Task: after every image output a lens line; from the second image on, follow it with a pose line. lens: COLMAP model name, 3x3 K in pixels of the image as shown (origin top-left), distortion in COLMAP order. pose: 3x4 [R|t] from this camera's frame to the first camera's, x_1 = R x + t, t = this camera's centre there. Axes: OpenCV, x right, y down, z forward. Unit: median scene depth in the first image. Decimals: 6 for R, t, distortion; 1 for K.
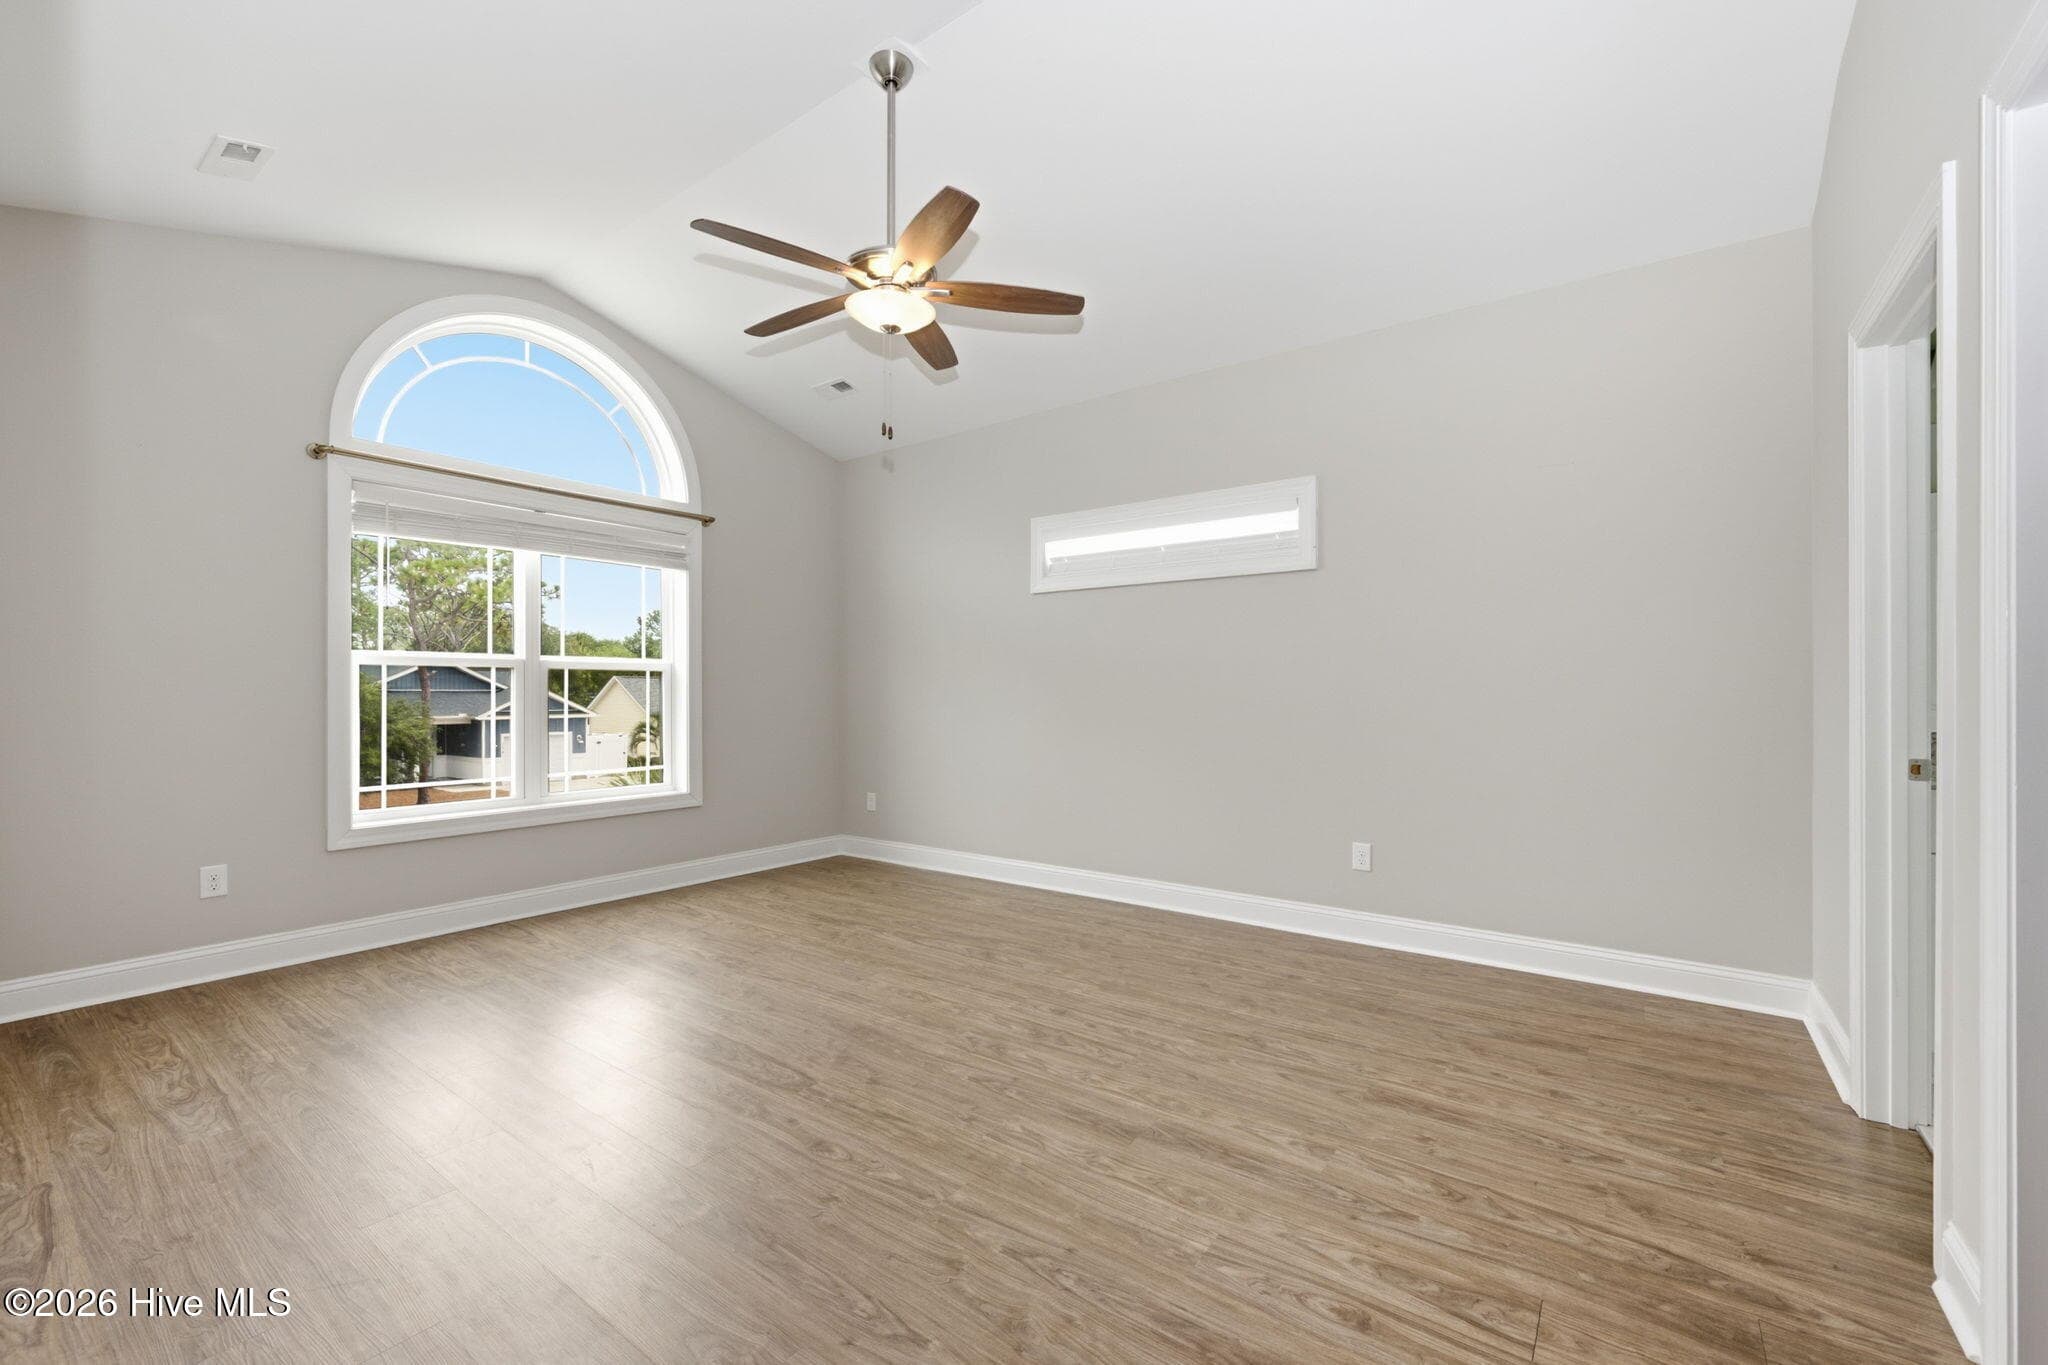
lens RADIAL K [[794.4, 0, 1028.0], [0, 794.4, 693.2], [0, 0, 1]] dist [0.000023, -0.000051]
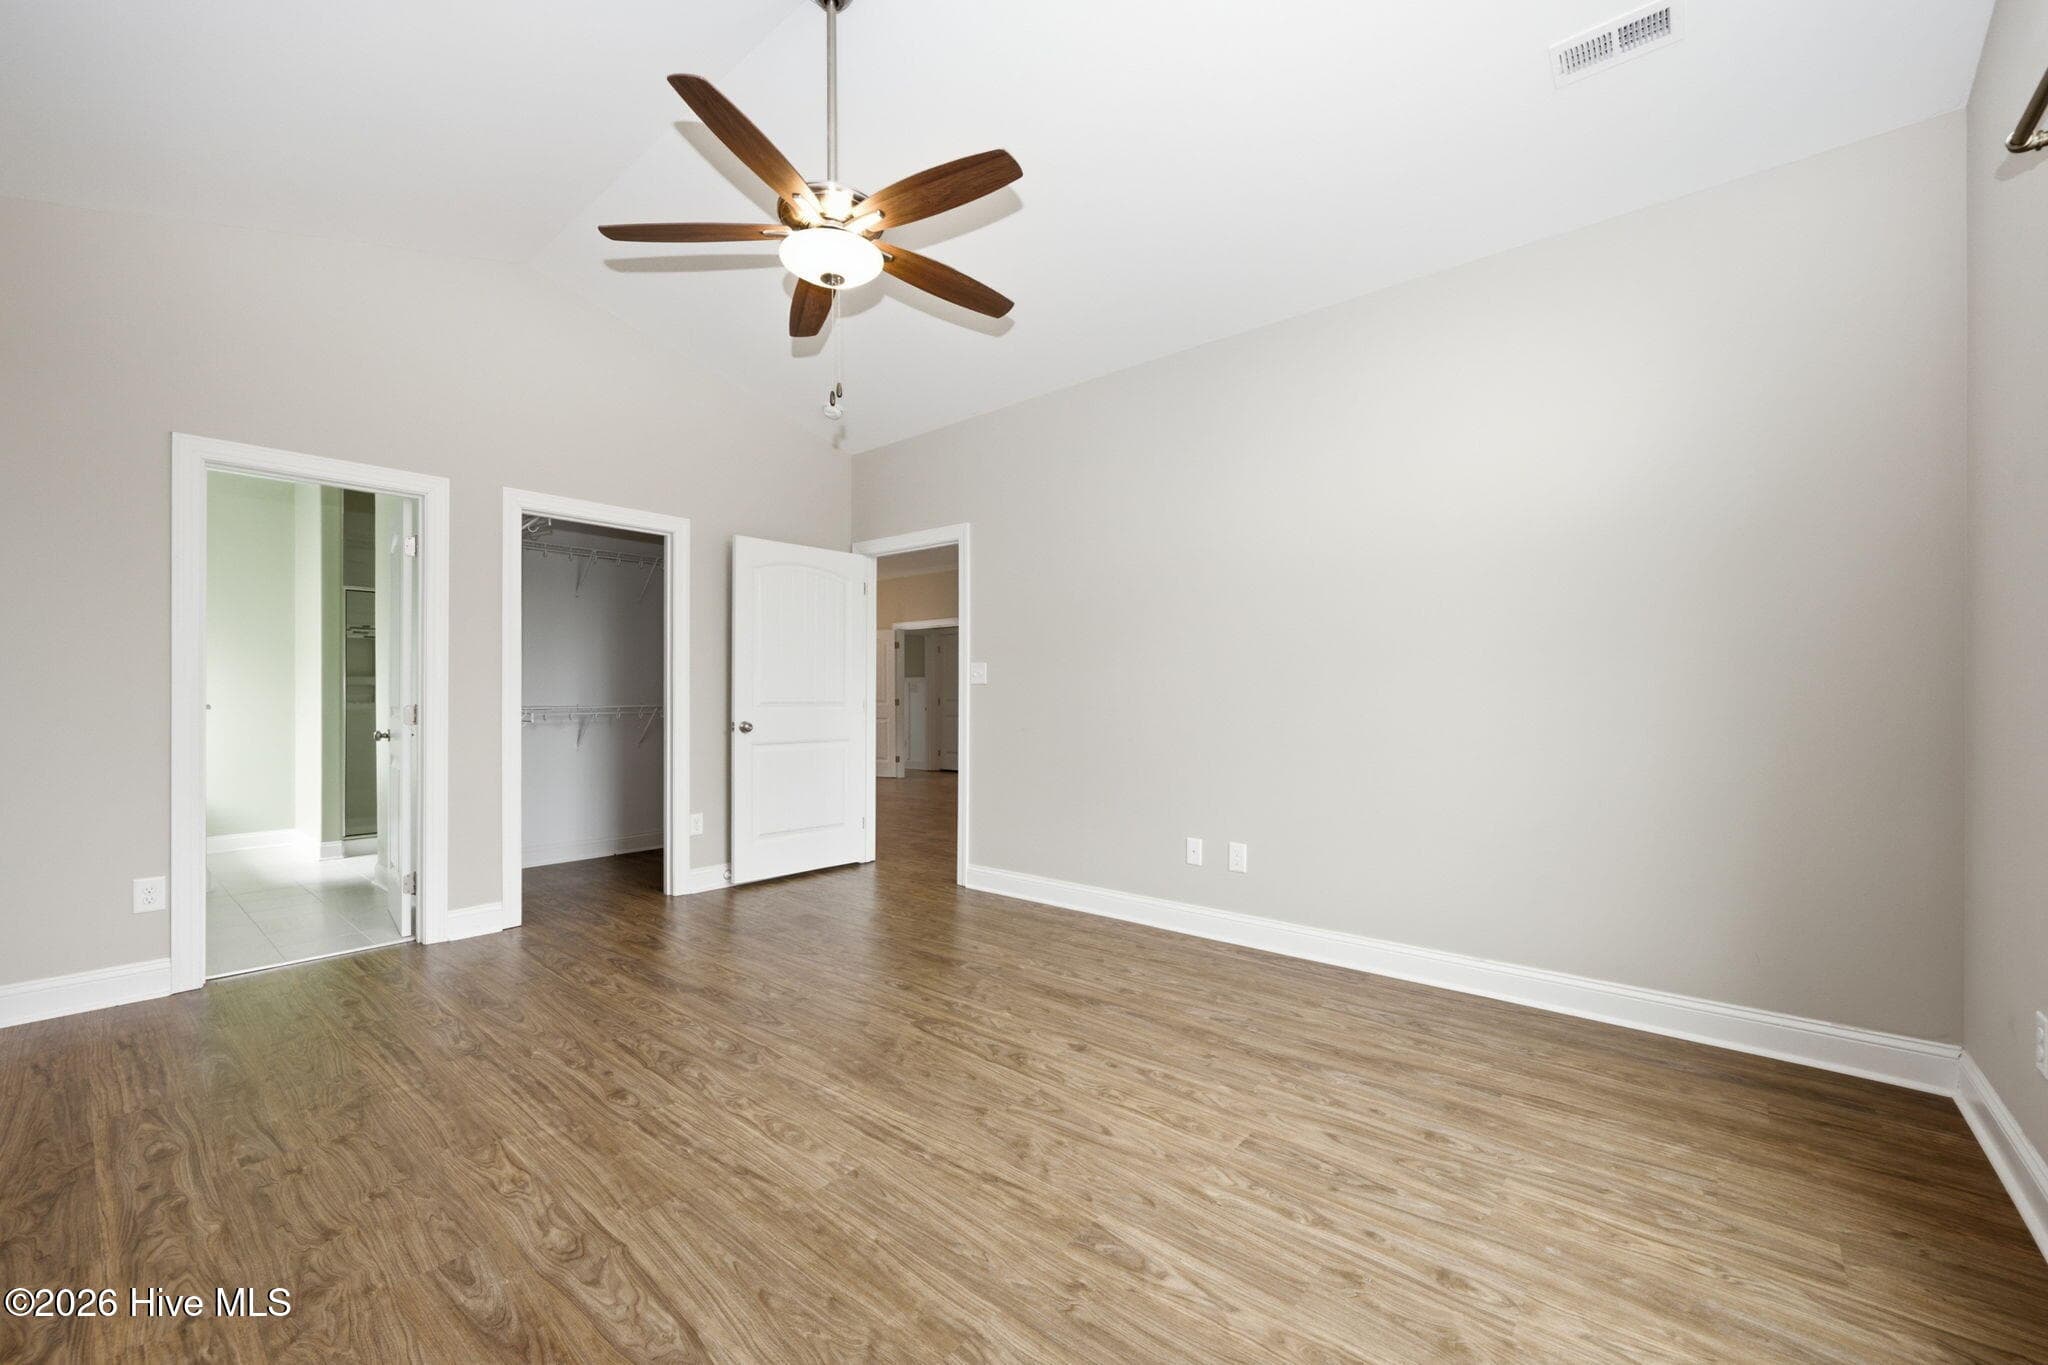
lens RADIAL K [[794.4, 0, 1028.0], [0, 794.4, 693.2], [0, 0, 1]] dist [0.000023, -0.000051]
pose [[-0.997182, 0.002433, 0.074987, -0.441511], [0.002097, 0.999987, -0.004557, 0.003171], [-0.074997, -0.004387, -0.997174, 1.808680]]
